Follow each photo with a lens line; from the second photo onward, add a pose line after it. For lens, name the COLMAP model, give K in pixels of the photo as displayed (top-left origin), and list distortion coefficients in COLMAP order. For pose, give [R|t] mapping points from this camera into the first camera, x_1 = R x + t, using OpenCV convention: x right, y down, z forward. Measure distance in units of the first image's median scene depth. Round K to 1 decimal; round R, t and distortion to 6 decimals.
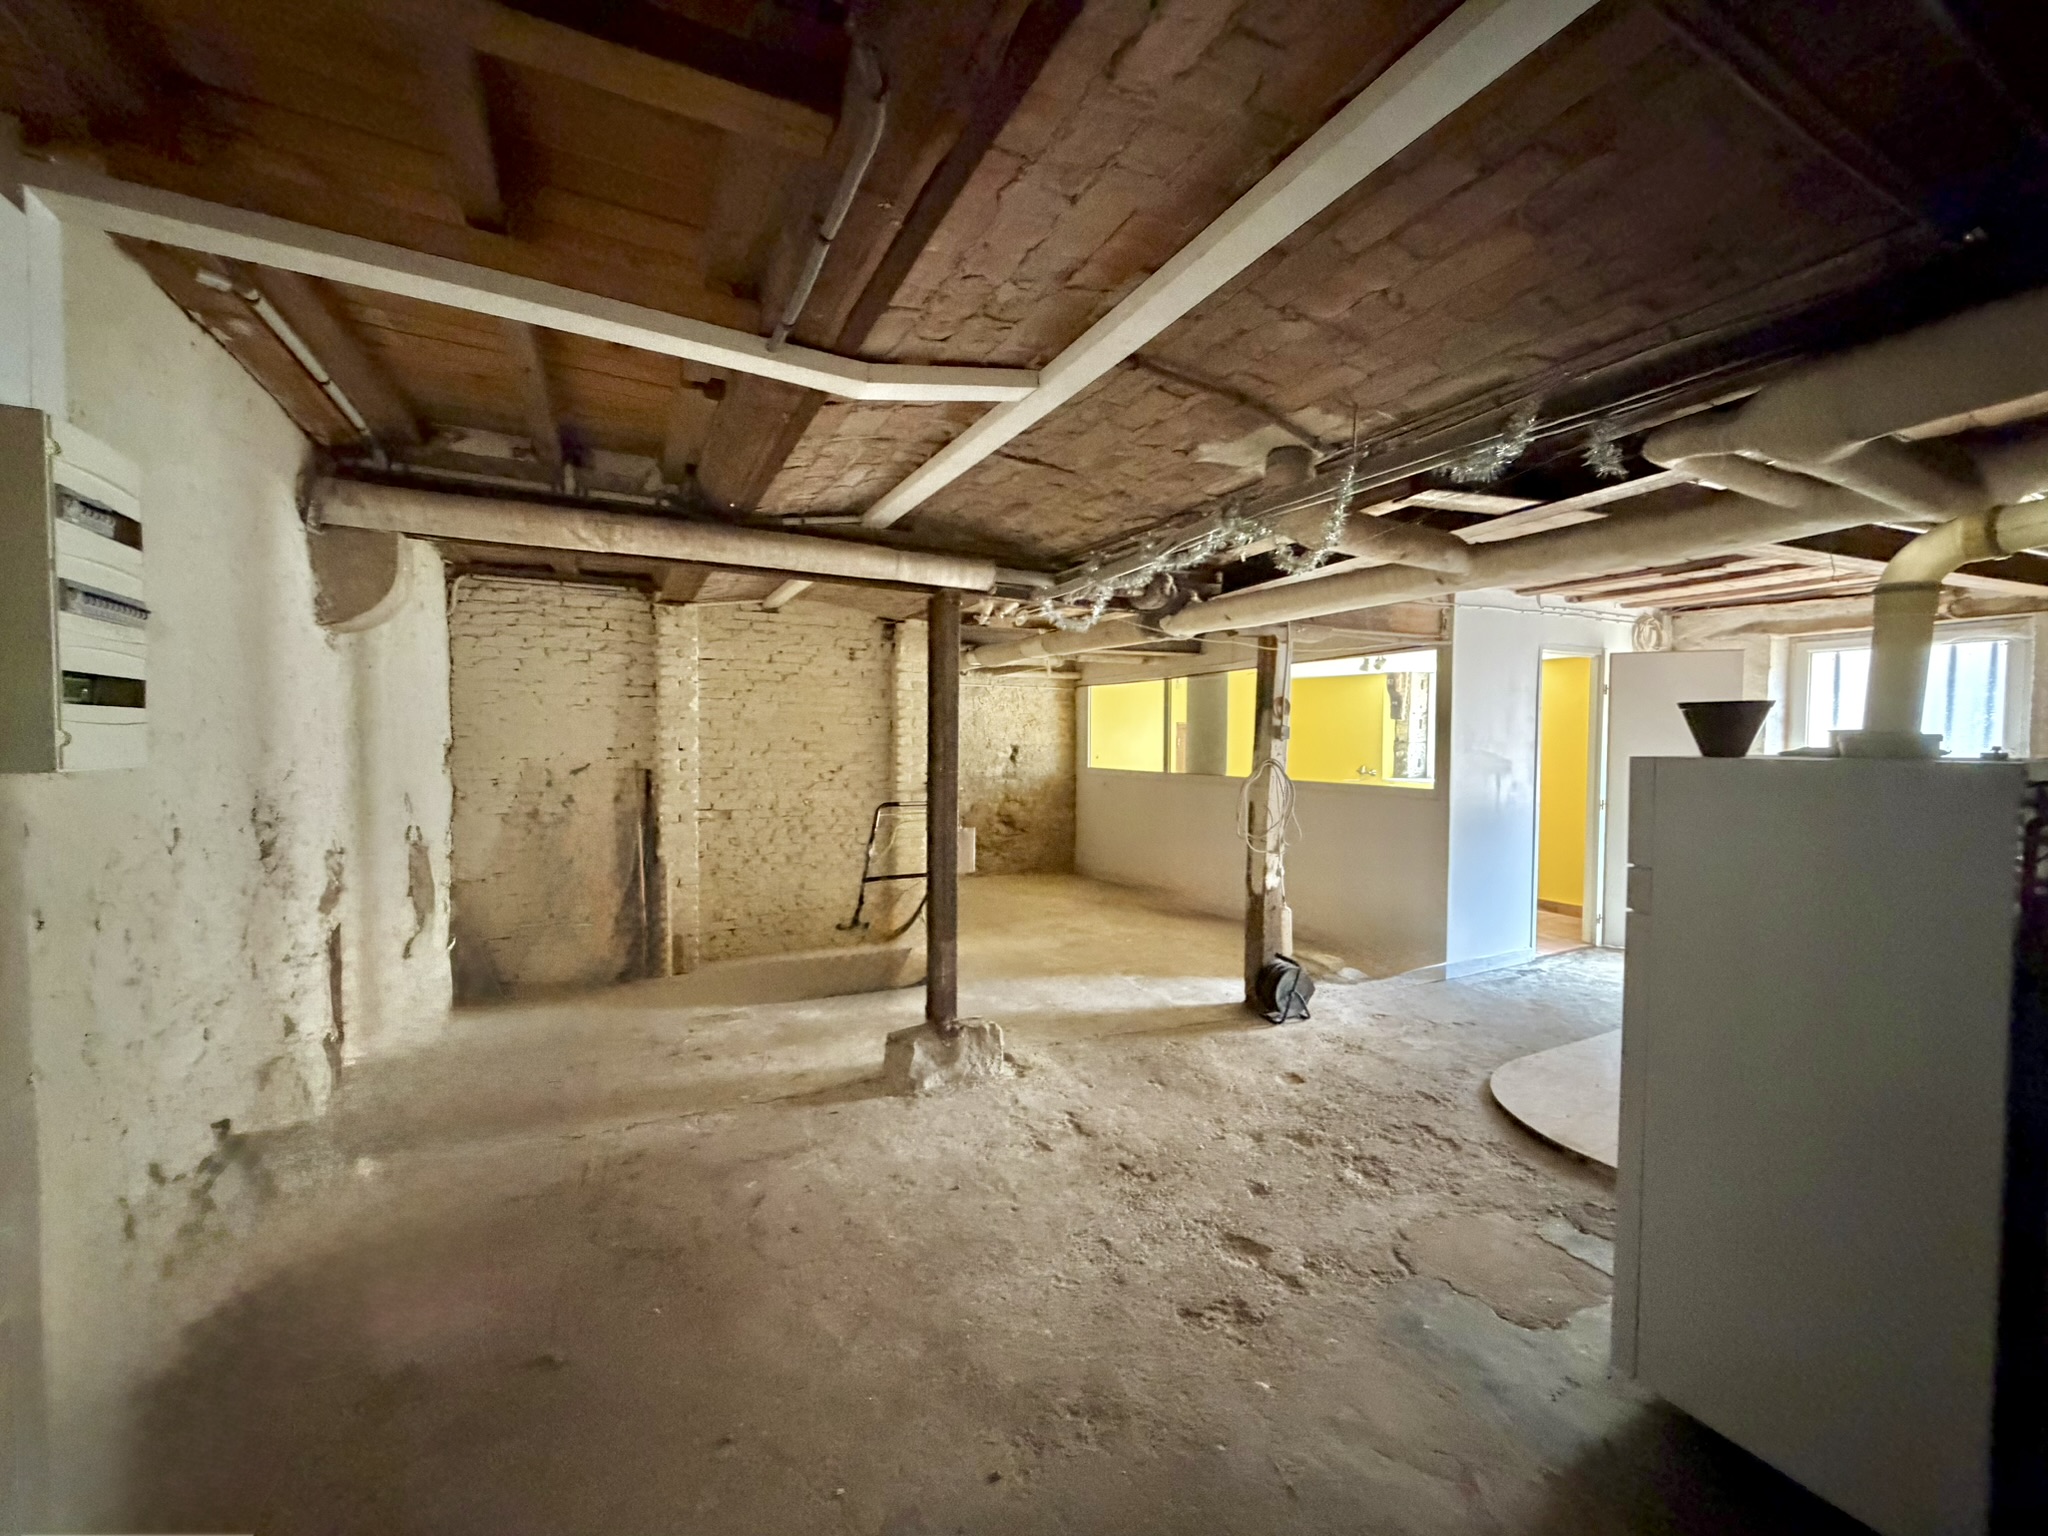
lens RADIAL K [[817.0, 0, 1022.6], [0, 817.0, 768.7], [0, 0, 1]] dist [-0.001661, 0.000164]
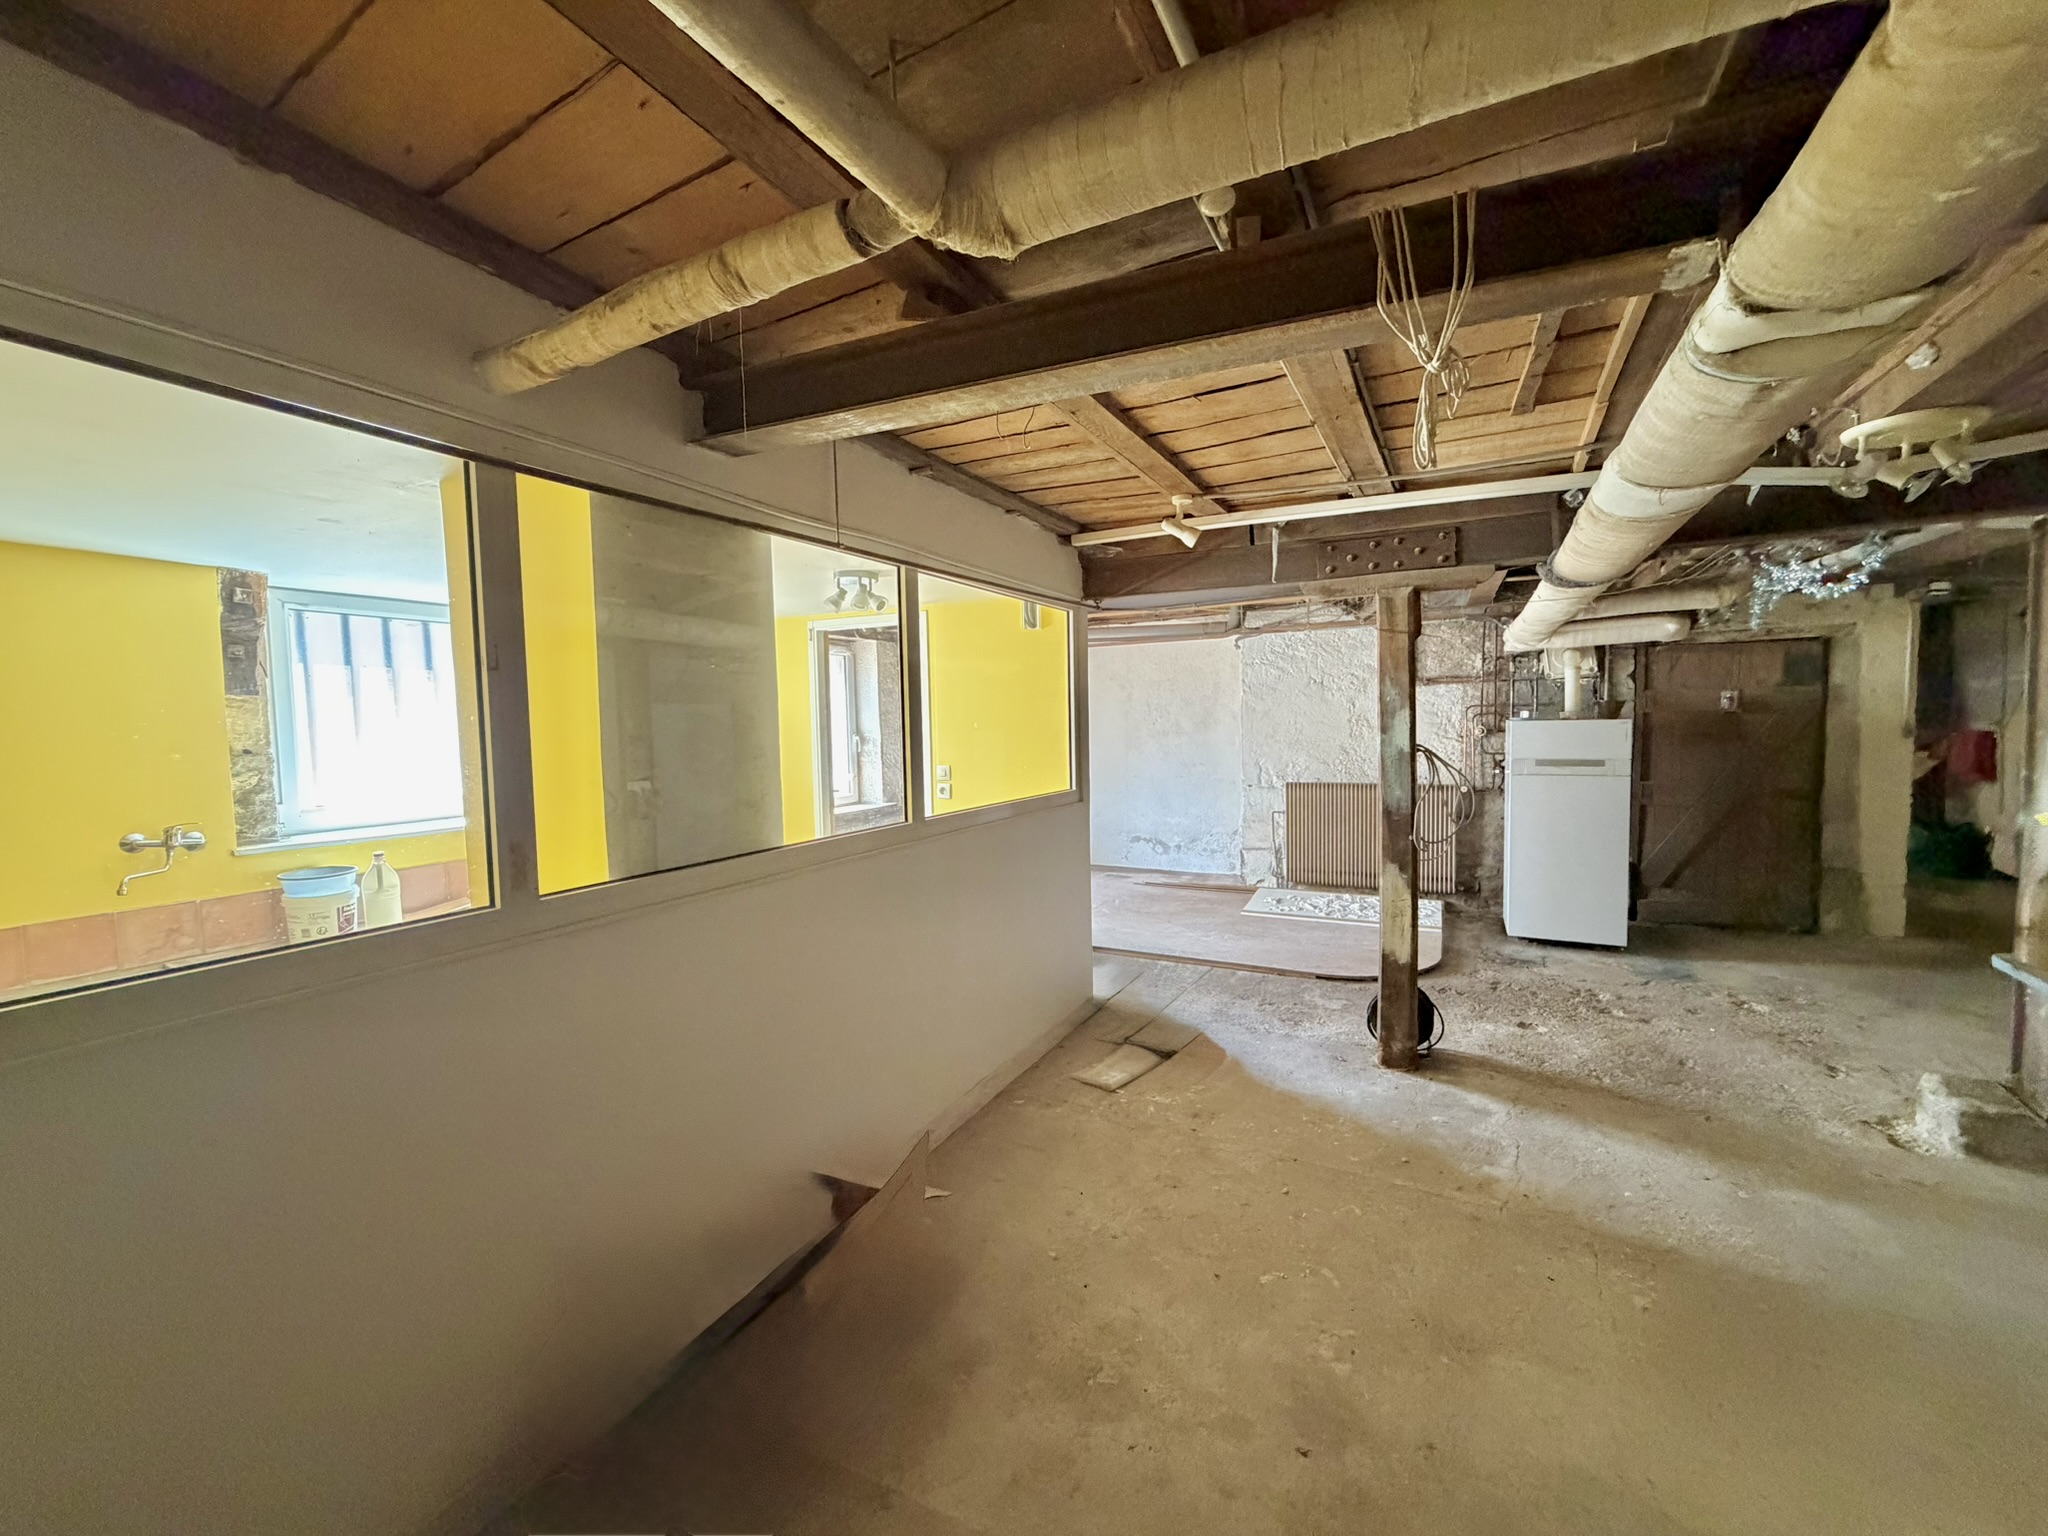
lens RADIAL K [[817.0, 0, 1024.8], [0, 817.0, 770.6], [0, 0, 1]] dist [-0.001661, 0.000164]
pose [[-0.572905, -0.040239, 0.818633, -0.147893], [0.051652, 0.995036, 0.085058, -0.079589], [-0.817993, 0.091015, -0.567983, 1.929372]]
